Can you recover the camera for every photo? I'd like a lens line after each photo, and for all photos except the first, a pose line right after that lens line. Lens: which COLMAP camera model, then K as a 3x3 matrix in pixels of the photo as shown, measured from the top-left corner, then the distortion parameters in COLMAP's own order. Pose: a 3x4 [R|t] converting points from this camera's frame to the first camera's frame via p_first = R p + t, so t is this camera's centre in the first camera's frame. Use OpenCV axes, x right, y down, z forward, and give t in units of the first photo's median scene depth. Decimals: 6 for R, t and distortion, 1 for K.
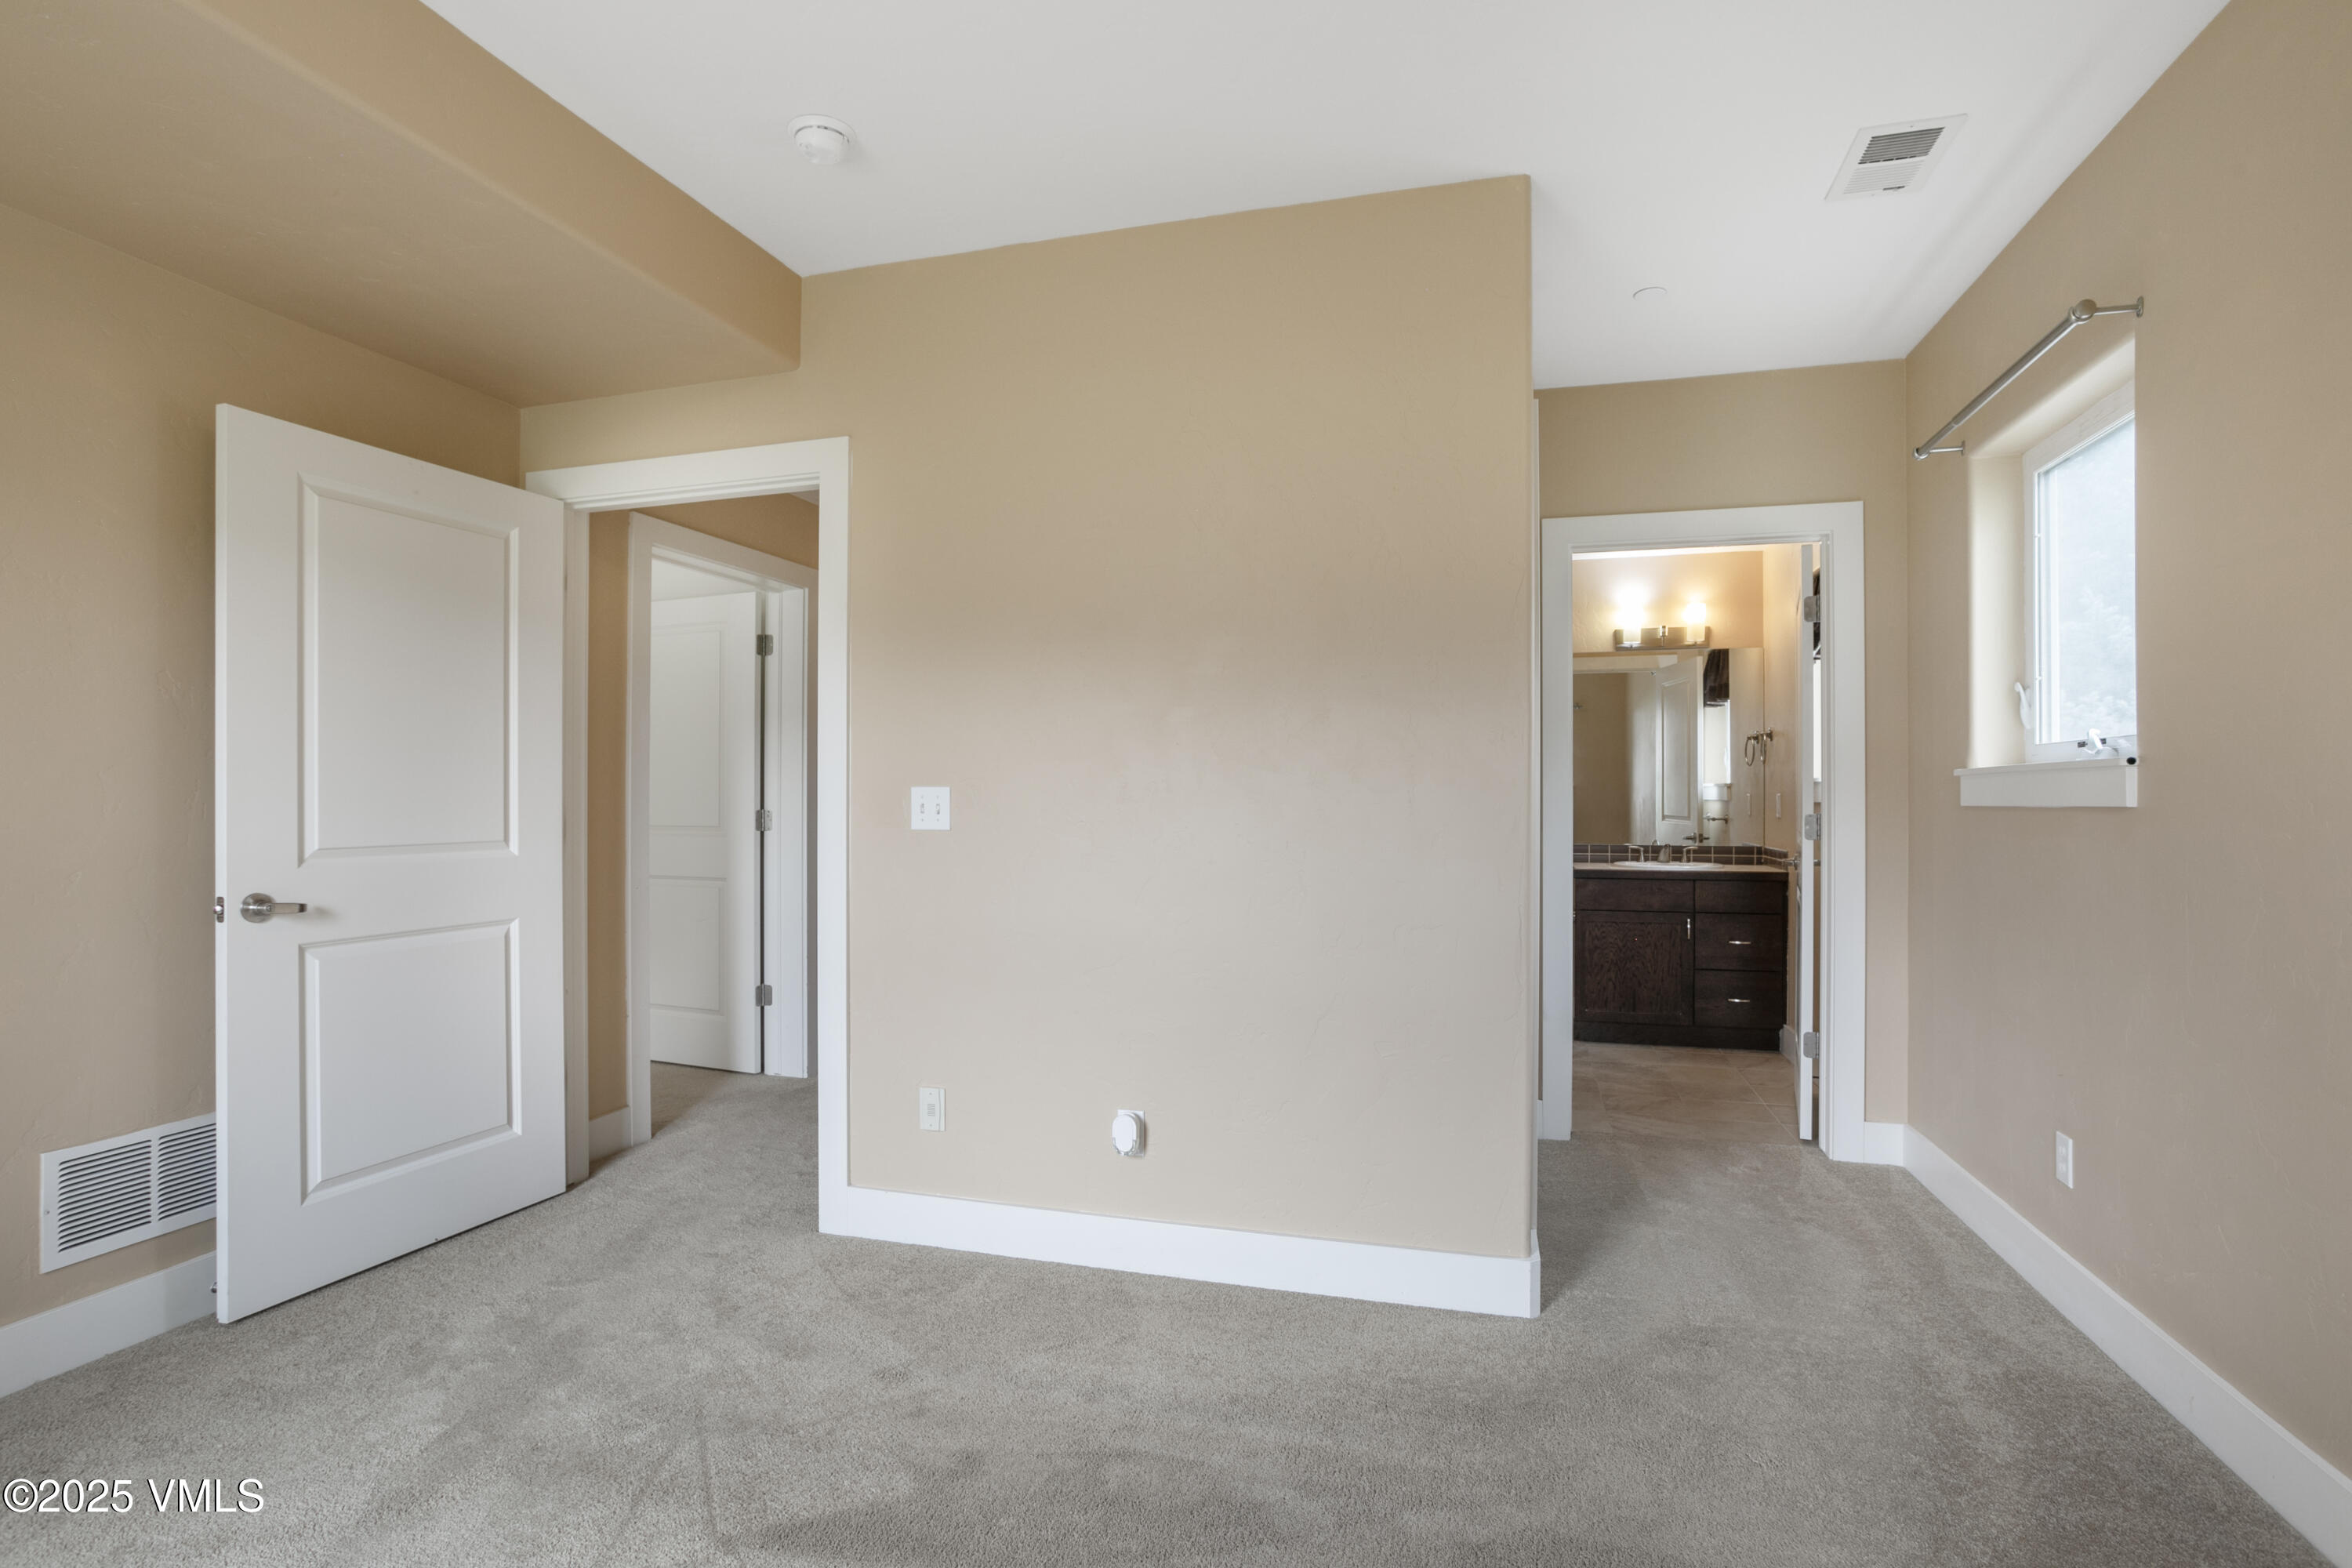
lens RADIAL K [[1153.7, 0, 1184.8], [0, 1153.7, 800.9], [0, 0, 1]] dist [0.003481, -0.000183]
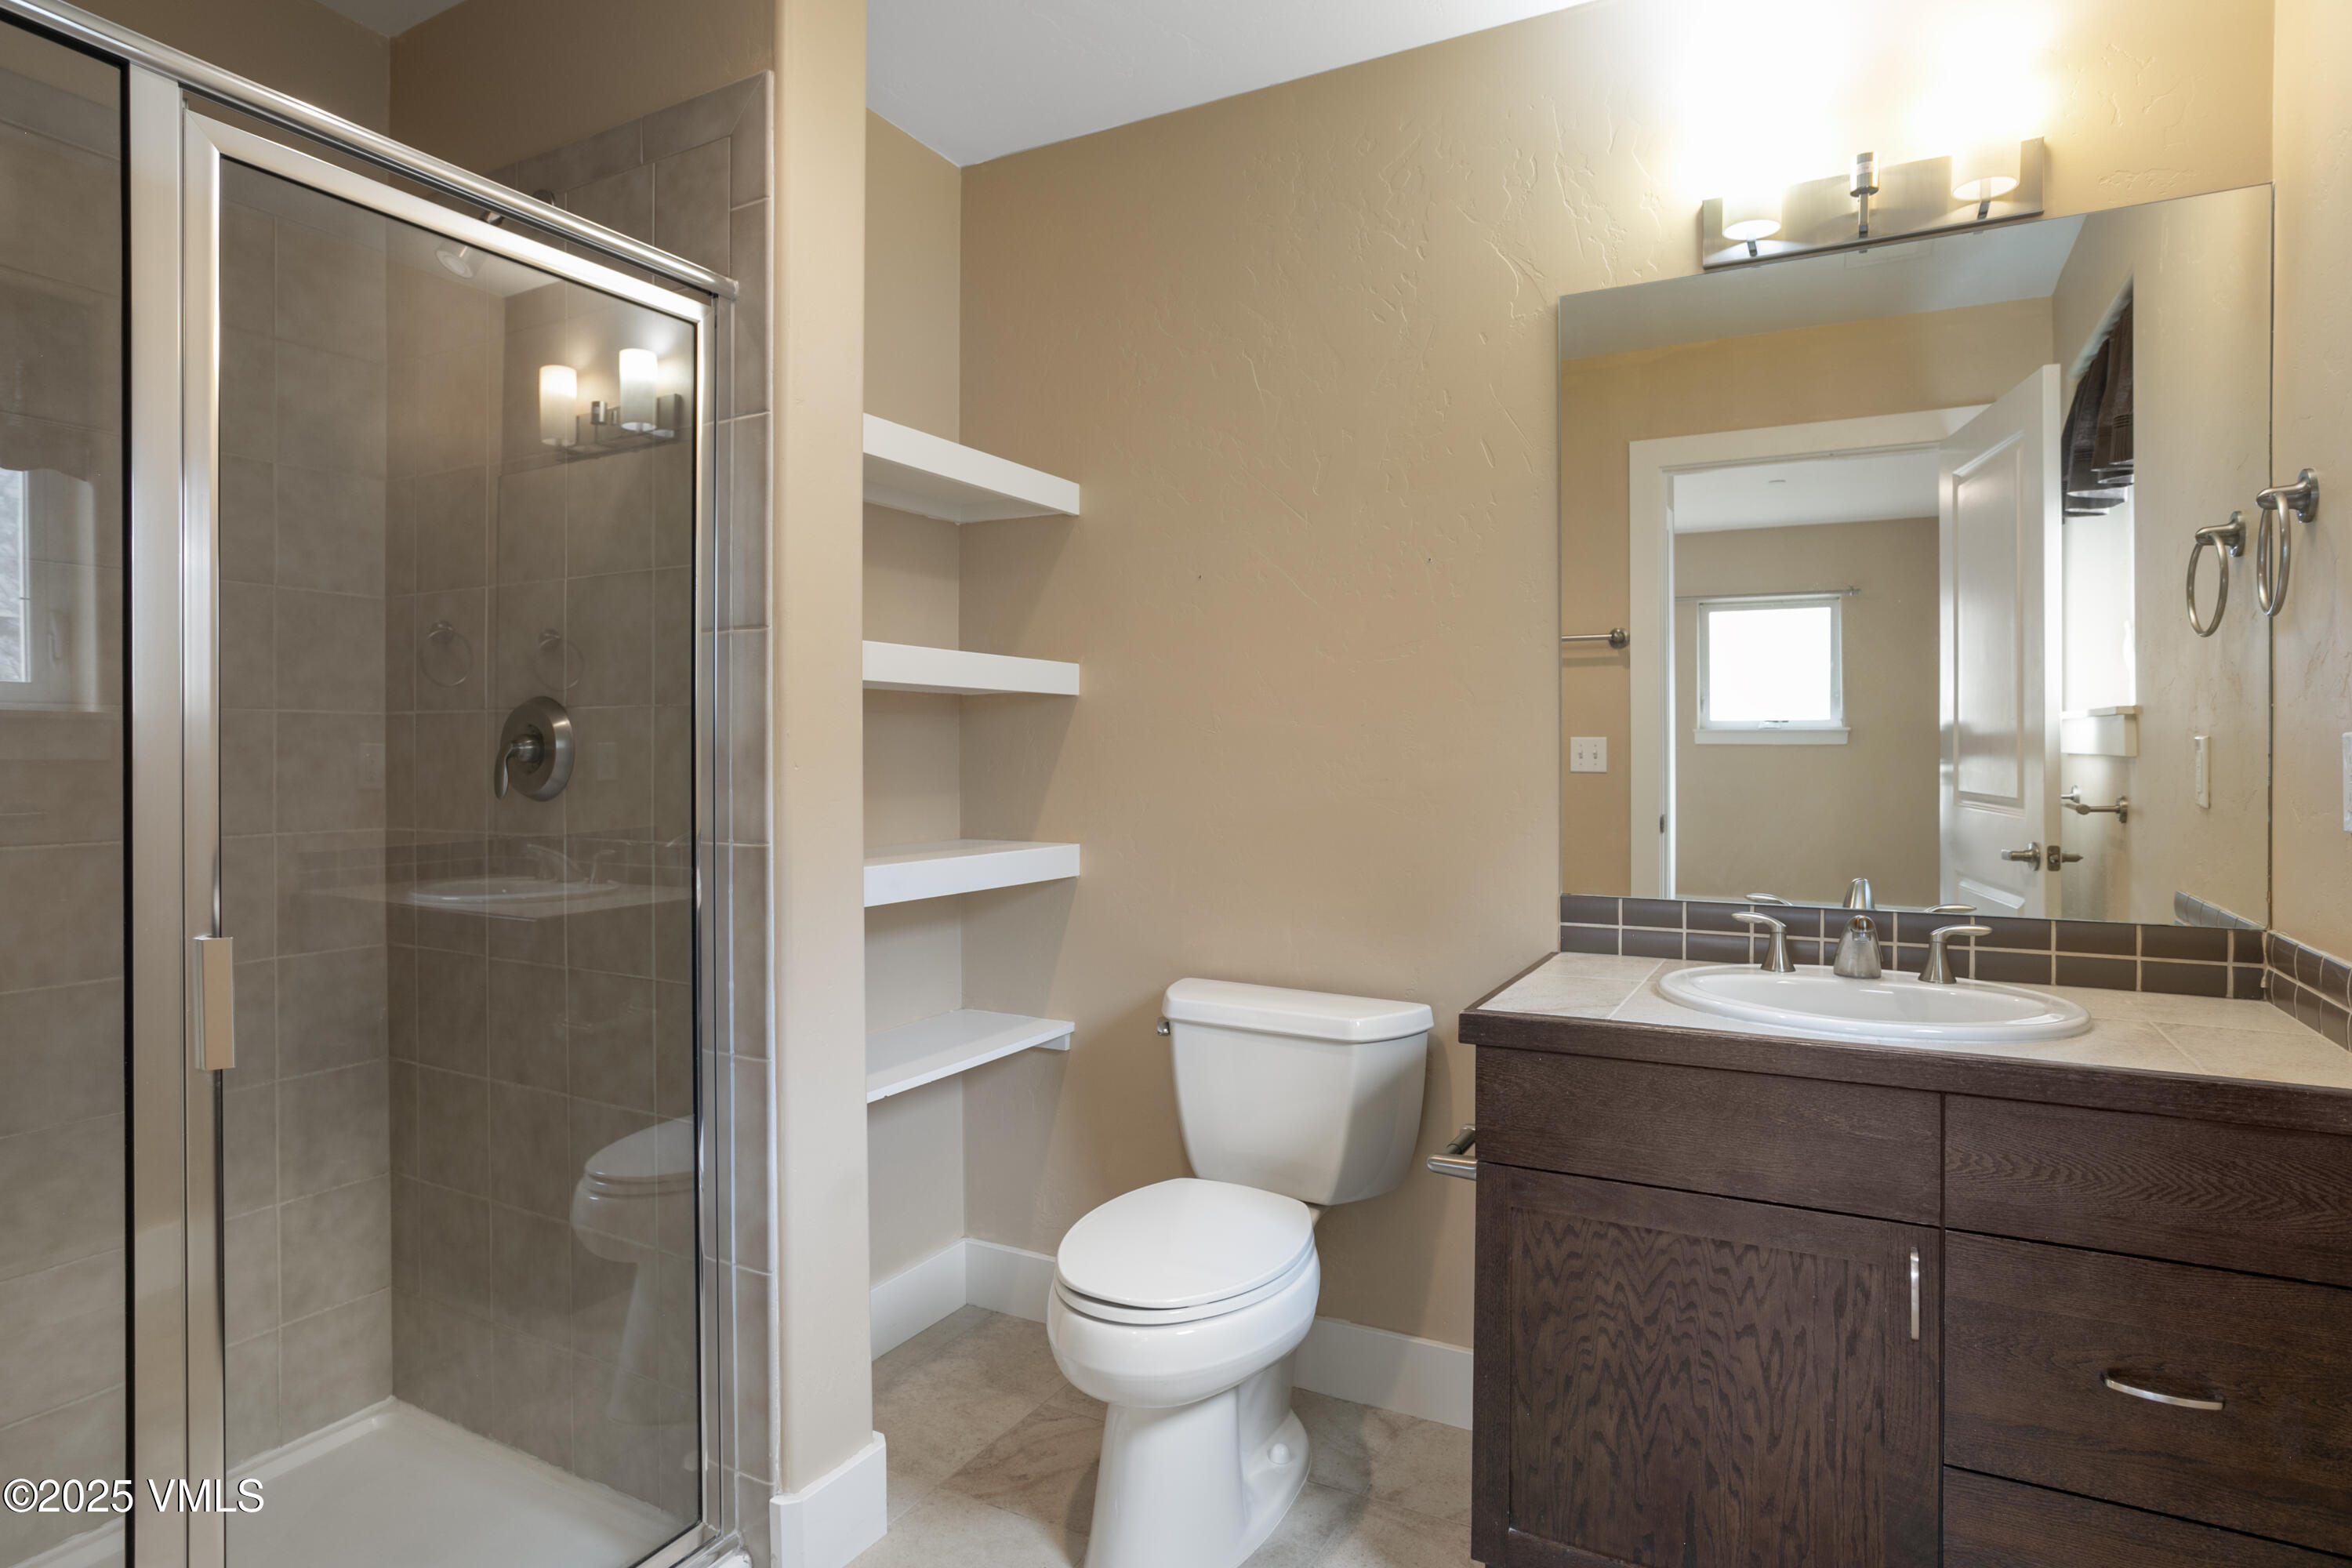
lens RADIAL K [[1248.0, 0, 1166.9], [0, 1248.0, 777.1], [0, 0, 1]] dist [0.001810, 0.001130]
pose [[0.973365, -0.005025, -0.229206, 0.312161], [0.008594, 0.999857, 0.014574, -0.002295], [0.229100, -0.016155, 0.973269, 0.644745]]
